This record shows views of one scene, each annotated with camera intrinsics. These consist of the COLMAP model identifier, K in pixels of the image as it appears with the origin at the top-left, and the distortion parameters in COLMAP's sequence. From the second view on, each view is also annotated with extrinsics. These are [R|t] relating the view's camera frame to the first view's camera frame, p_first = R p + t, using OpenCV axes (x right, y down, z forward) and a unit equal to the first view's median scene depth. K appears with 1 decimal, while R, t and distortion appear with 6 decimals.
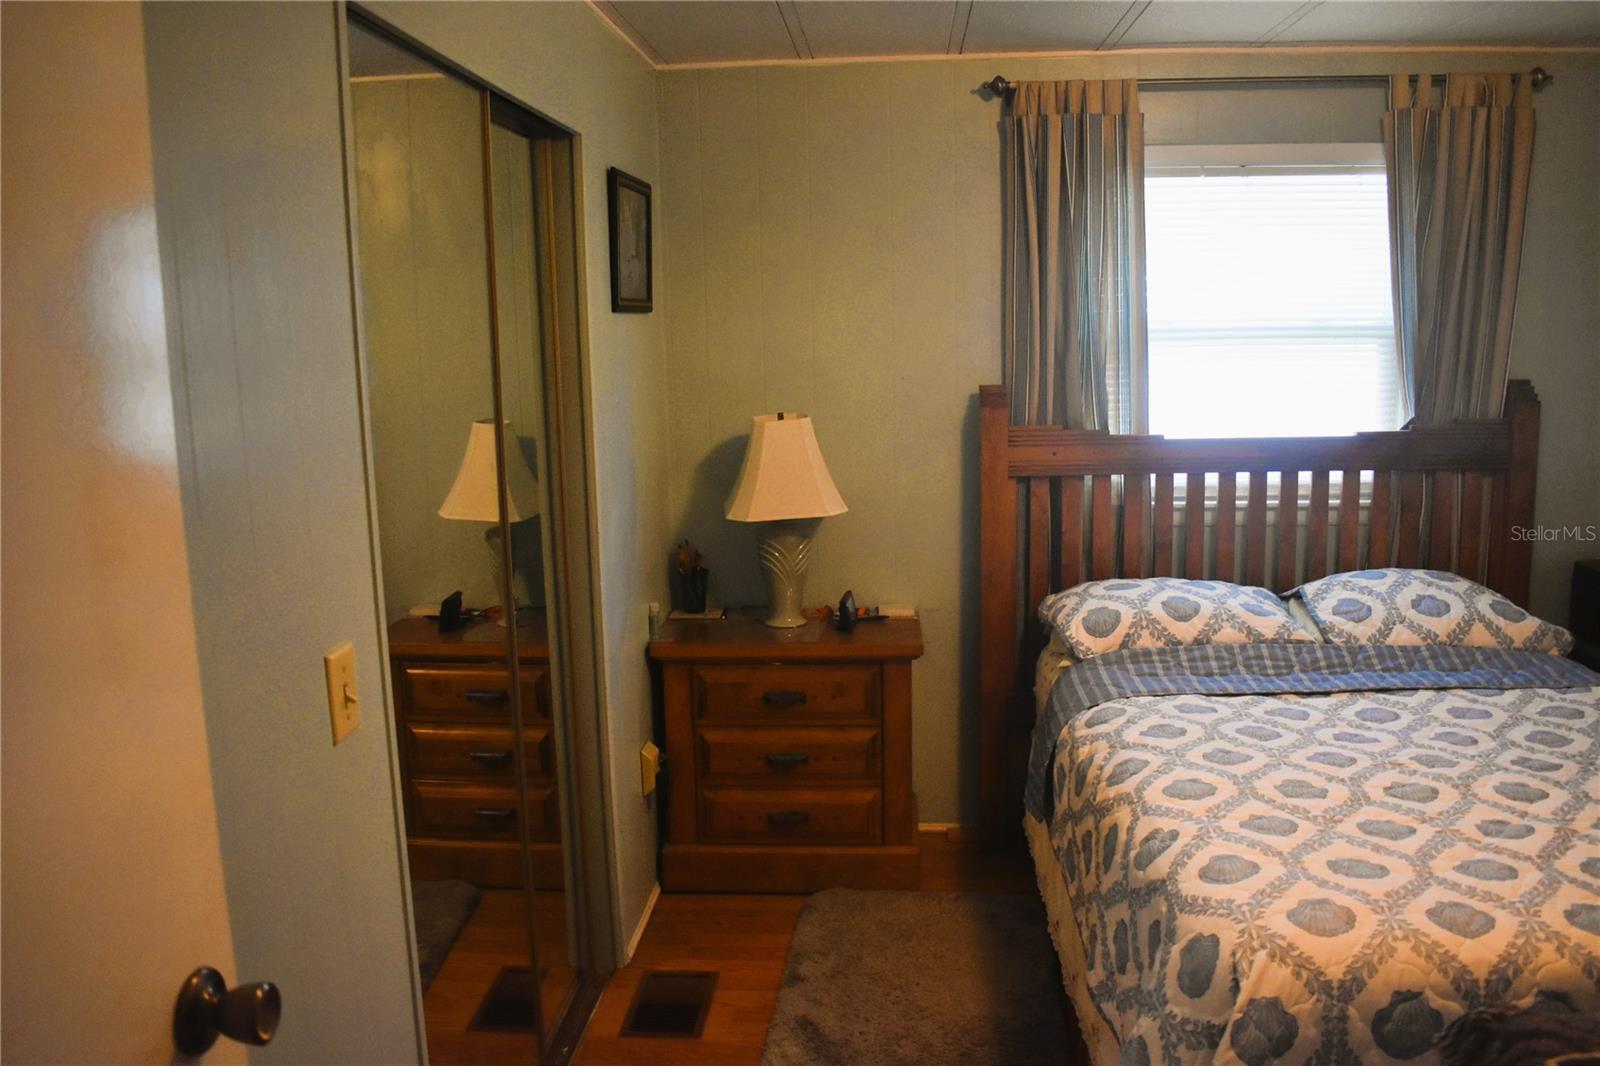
lens RADIAL K [[1254.1, 0, 807.6], [0, 1254.1, 525.9], [0, 0, 1]] dist [-0.094922, 0.018101]
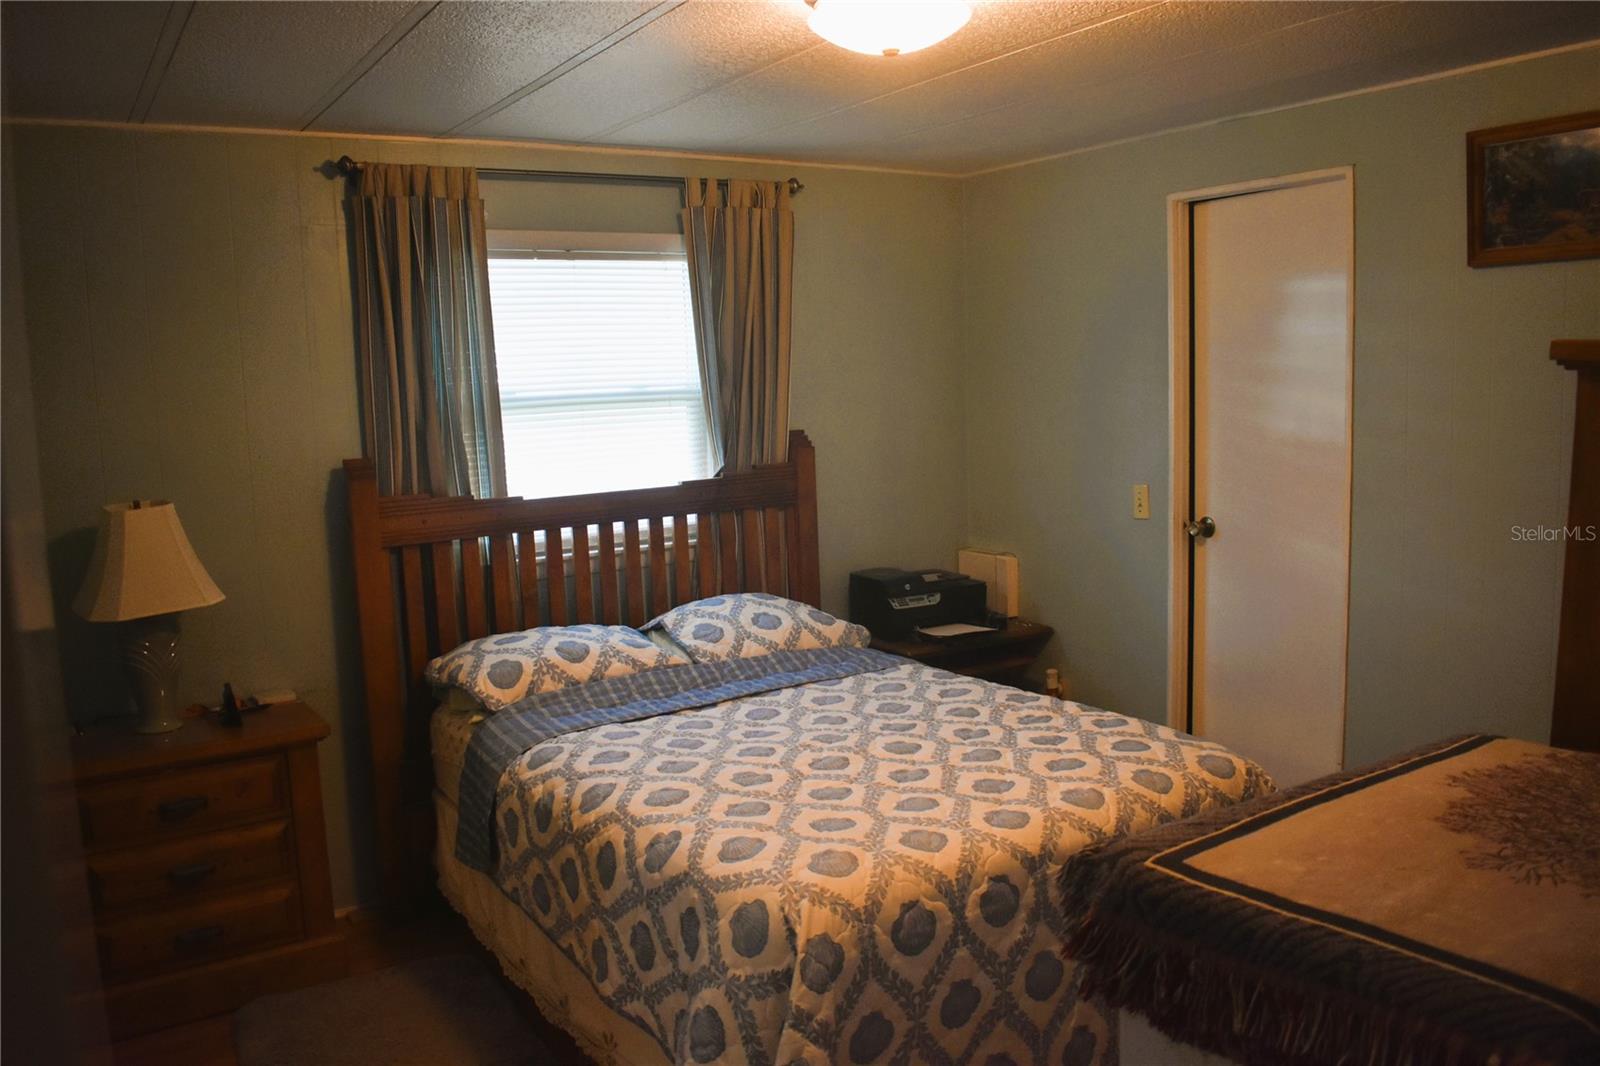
lens RADIAL K [[1254.1, 0, 807.6], [0, 1254.1, 525.9], [0, 0, 1]] dist [-0.094922, 0.018101]
pose [[0.798798, -0.078594, 0.596443, -0.187293], [0.112975, 0.993388, -0.020403, 0.002727], [-0.590896, 0.083681, 0.802396, -0.011804]]
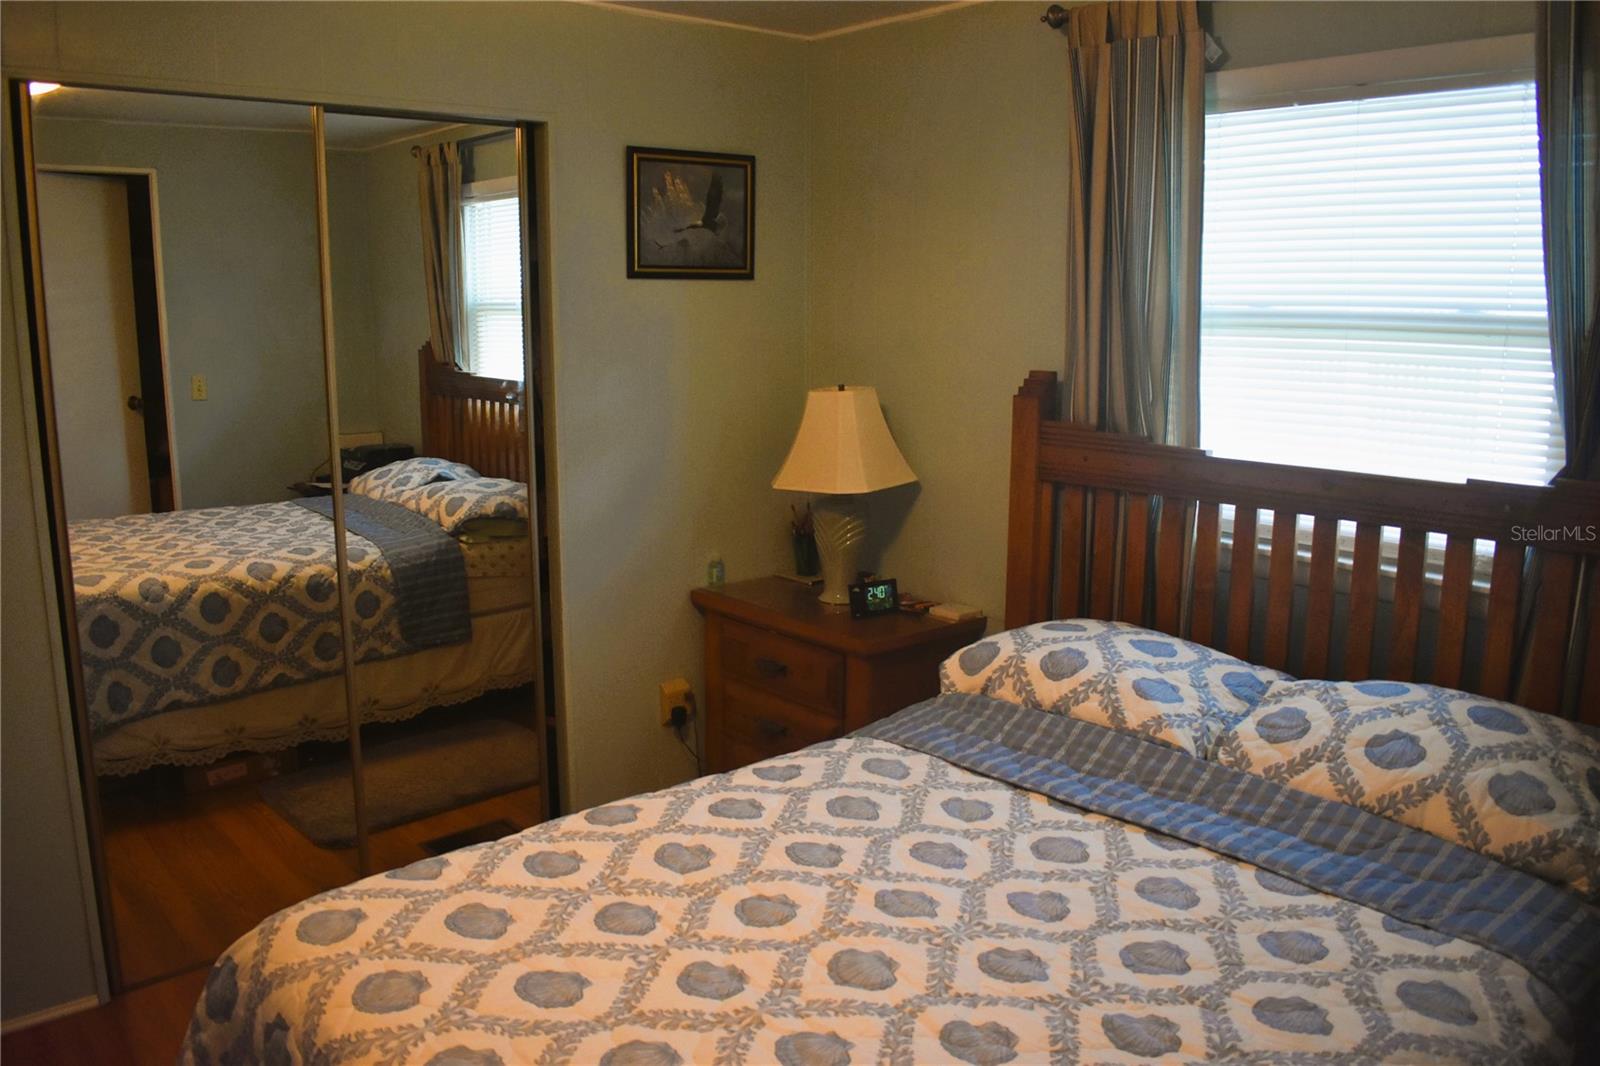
lens RADIAL K [[1254.1, 0, 807.6], [0, 1254.1, 525.9], [0, 0, 1]] dist [-0.094922, 0.018101]
pose [[0.700441, 0.152005, -0.697336, 0.753540], [-0.130795, 0.987848, 0.083954, -0.068505], [0.701623, 0.032403, 0.711811, 0.328862]]
